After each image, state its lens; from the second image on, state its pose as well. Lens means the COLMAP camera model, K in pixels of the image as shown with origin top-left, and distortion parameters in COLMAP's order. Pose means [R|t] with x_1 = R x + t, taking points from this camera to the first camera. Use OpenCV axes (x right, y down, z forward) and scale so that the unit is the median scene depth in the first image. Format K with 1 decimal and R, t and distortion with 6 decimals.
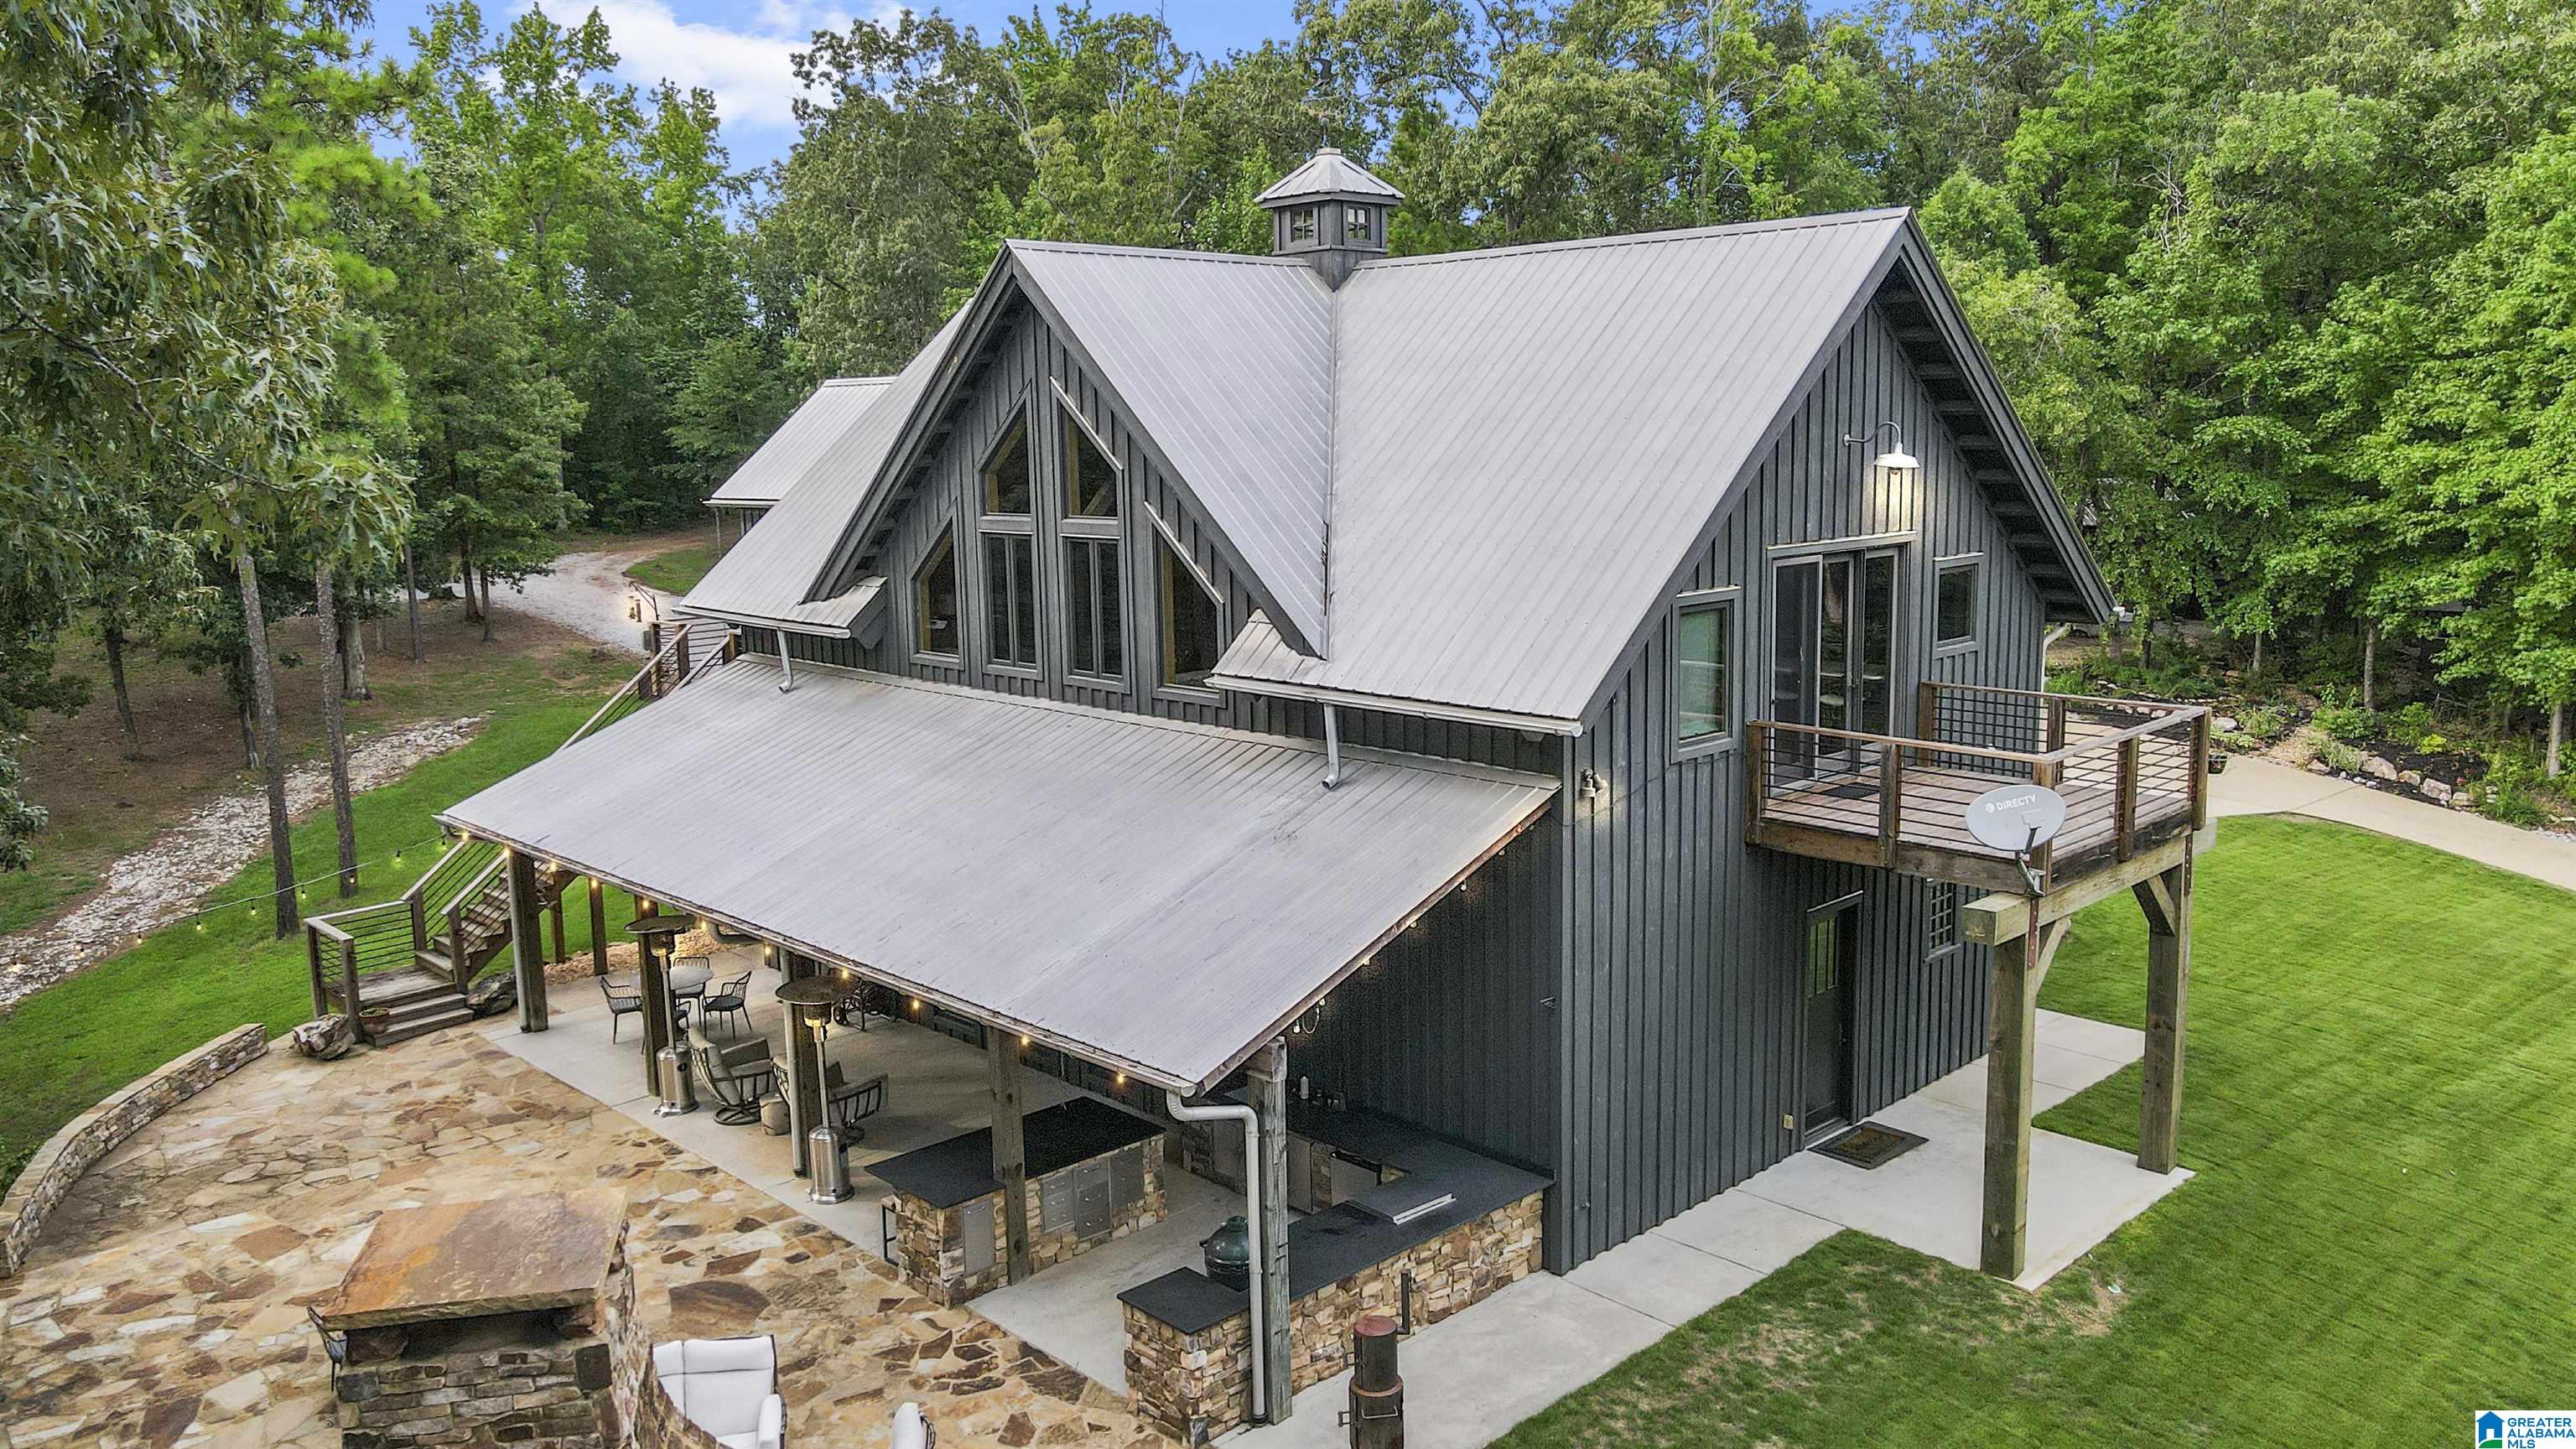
lens RADIAL K [[1912.9, 0, 1288.0], [0, 1912.9, 724.5], [0, 0, 1]] dist [-0.016162, 0.058366]
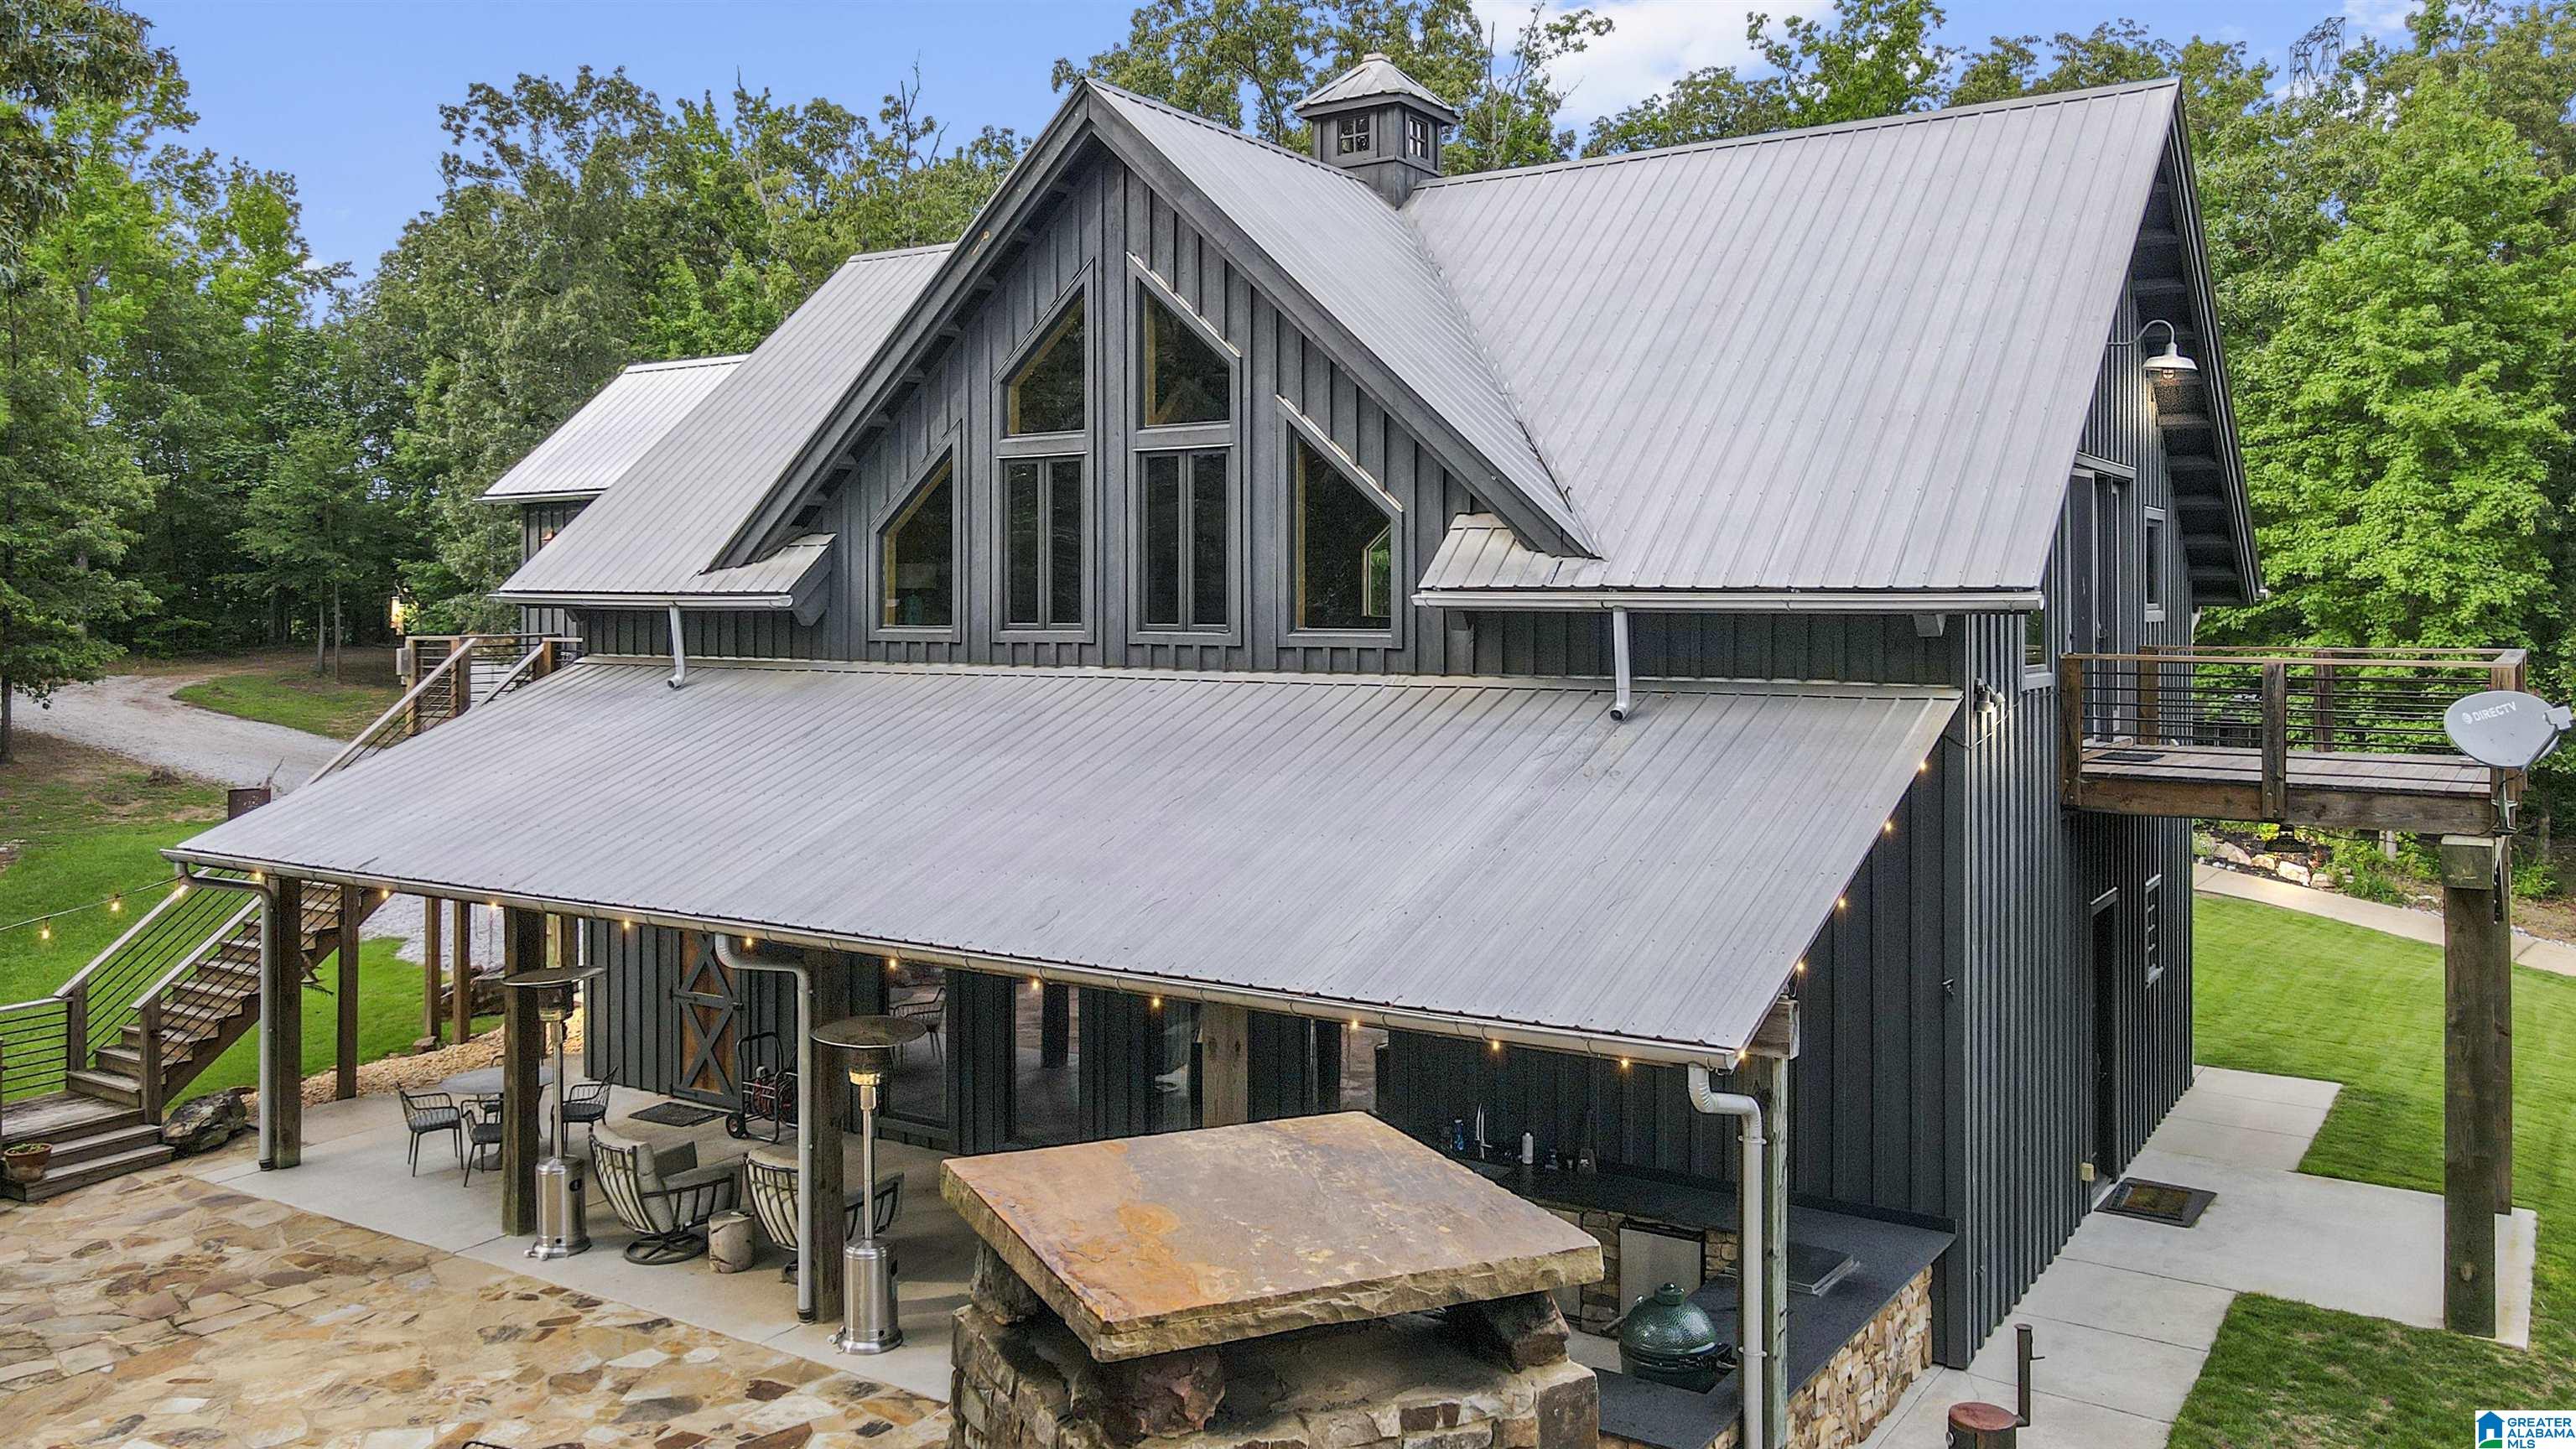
lens RADIAL K [[1960.7, 0, 1284.4], [0, 1960.7, 605.2], [0, 0, 1]] dist [0.010467, 0.002774]
pose [[0.974969, 0.019437, 0.221488, -0.224286], [0.016503, 0.987097, -0.159270, 0.087621], [-0.221726, 0.158938, 0.962069, 0.214867]]
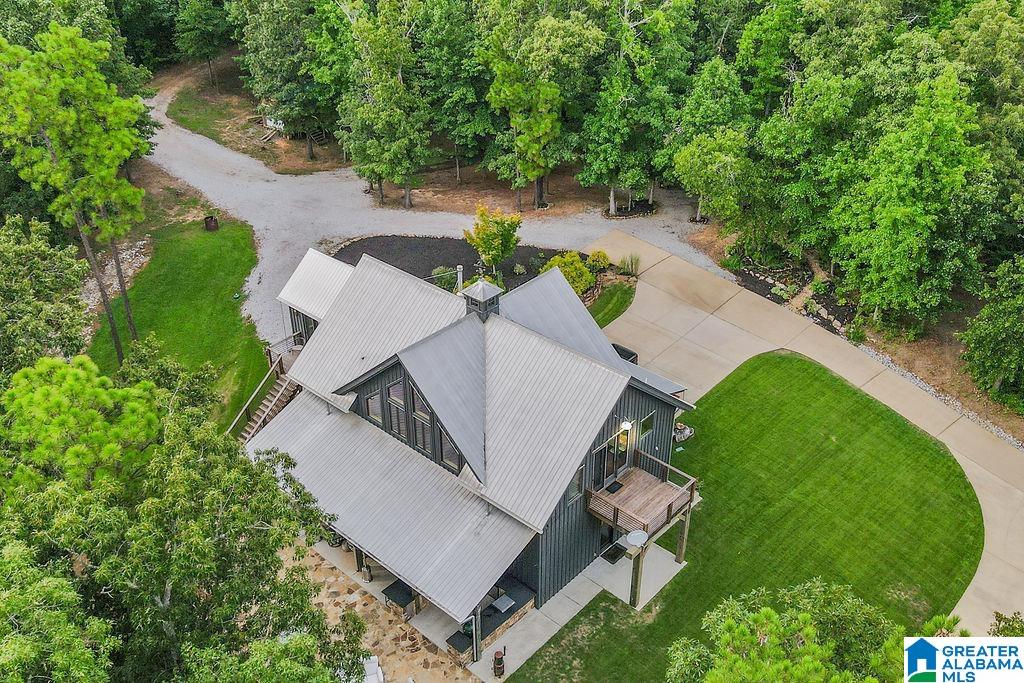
lens RADIAL K [[941.8, 0, 512.0], [0, 941.8, 341.5], [0, 0, 1]] dist [-0.011970, 0.001188]
pose [[0.997405, -0.023240, 0.068141, -0.044960], [-0.005264, 0.920394, 0.390956, -0.915205], [-0.071803, -0.390300, 0.917884, -0.626933]]
